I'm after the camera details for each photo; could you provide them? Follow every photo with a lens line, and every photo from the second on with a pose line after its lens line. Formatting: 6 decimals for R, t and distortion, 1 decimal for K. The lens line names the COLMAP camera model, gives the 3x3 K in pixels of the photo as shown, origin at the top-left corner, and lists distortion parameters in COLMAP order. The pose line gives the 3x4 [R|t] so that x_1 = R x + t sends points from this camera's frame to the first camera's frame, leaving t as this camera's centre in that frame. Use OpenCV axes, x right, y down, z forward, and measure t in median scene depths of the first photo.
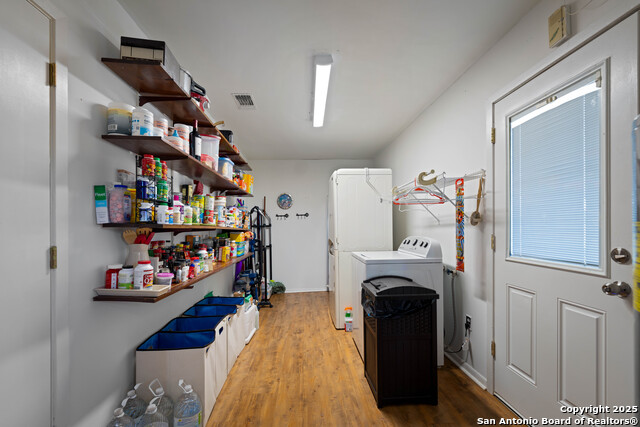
lens RADIAL K [[263.1, 0, 317.0], [0, 263.1, 225.4], [0, 0, 1]] dist [0.009091, -0.000010]
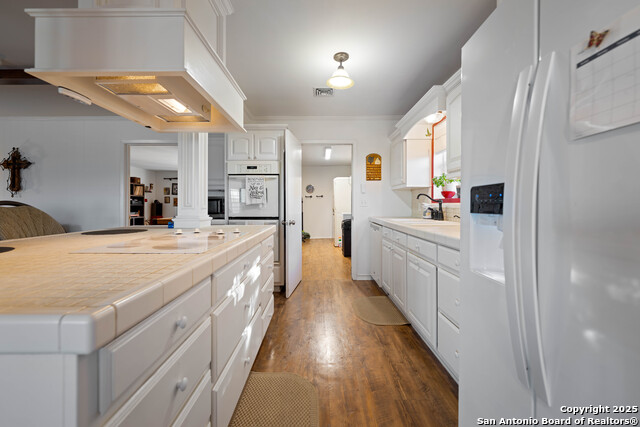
lens RADIAL K [[259.8, 0, 320.0], [0, 259.8, 205.2], [0, 0, 1]] dist [0.000614, -0.000010]
pose [[0.999304, 0.003873, -0.037105, 0.024820], [-0.003662, 0.999977, 0.005750, 0.018318], [0.037126, -0.005610, 0.999295, -1.328450]]
